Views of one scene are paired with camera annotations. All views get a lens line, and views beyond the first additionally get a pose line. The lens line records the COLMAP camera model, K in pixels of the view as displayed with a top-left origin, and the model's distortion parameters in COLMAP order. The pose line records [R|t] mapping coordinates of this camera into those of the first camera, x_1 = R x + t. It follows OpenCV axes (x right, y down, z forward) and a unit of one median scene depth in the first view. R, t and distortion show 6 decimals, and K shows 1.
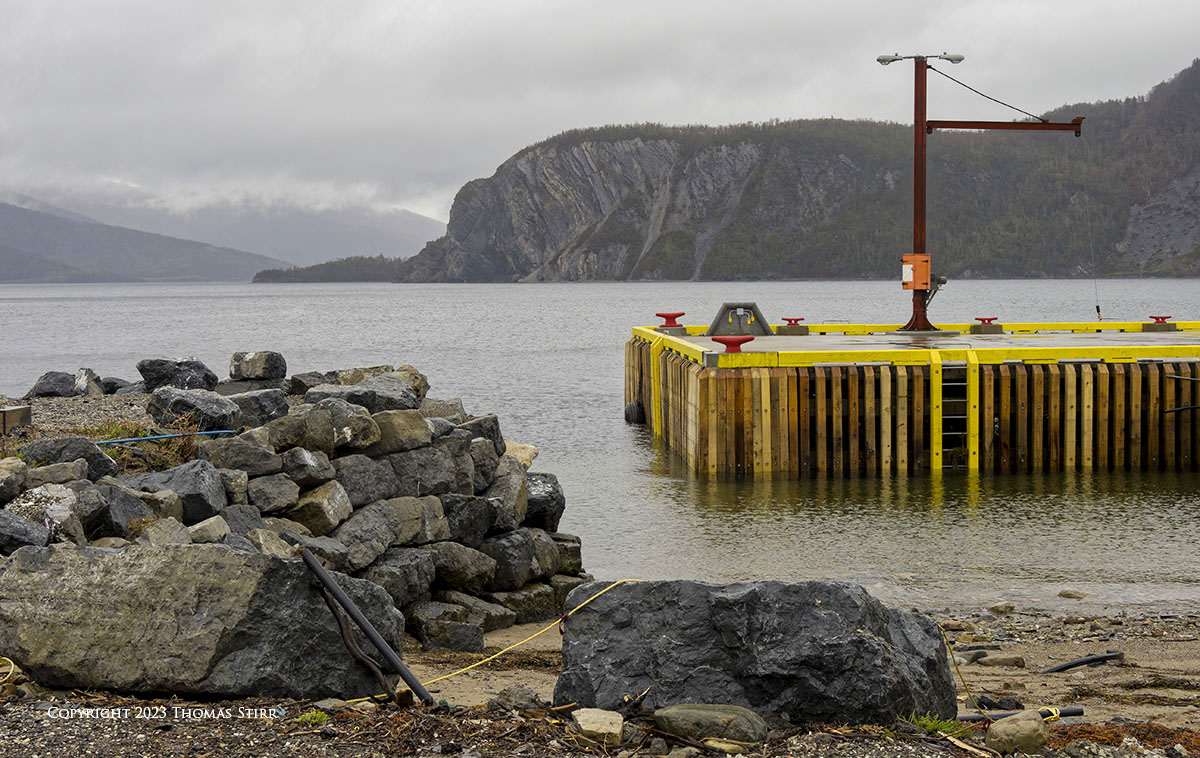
lens RADIAL K [[1814.0, 0, 600.2], [0, 1814.0, 413.2], [0, 0, 1]] dist [0.000036, -0.054374]
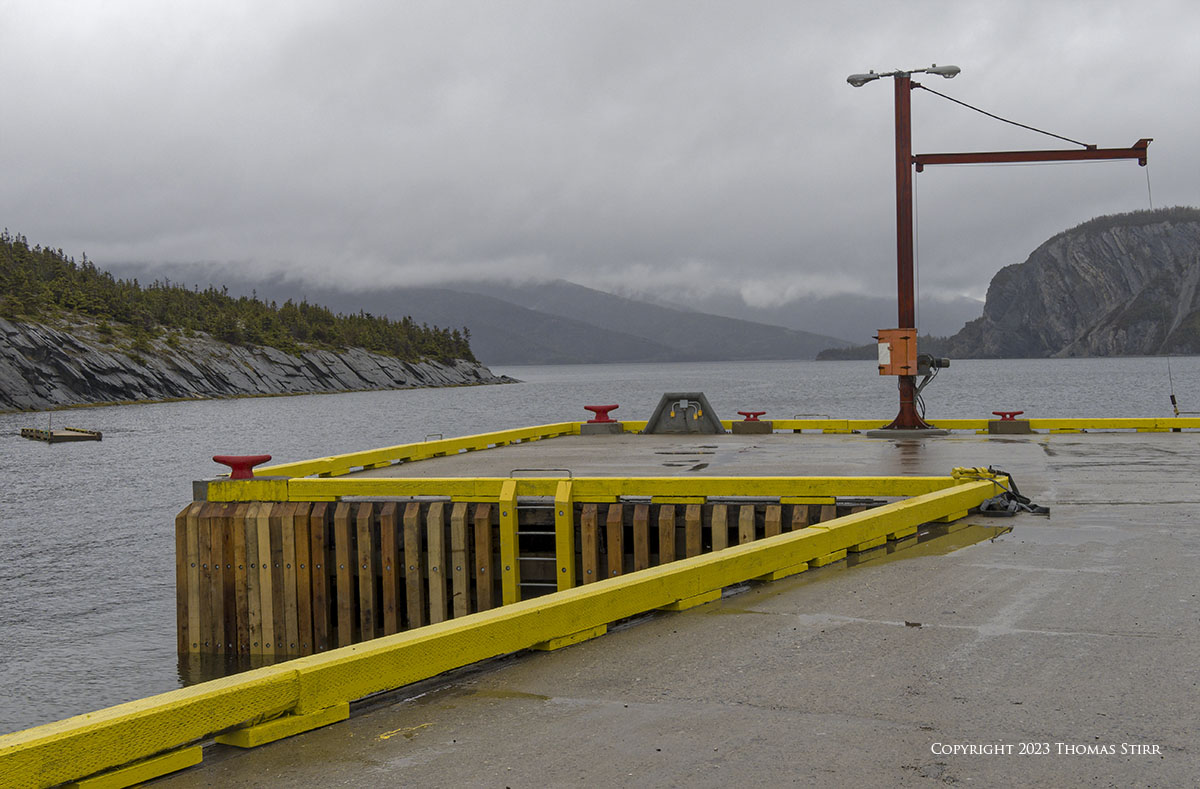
lens RADIAL K [[1561.7, 0, 600.0], [0, 1561.7, 394.5], [0, 0, 1]] dist [0.036585, 0.004100]
pose [[0.940008, -0.002714, -0.341141, 0.278287], [-0.014167, 0.998795, -0.046982, -0.027097], [0.340858, 0.048996, 0.938837, 0.336069]]
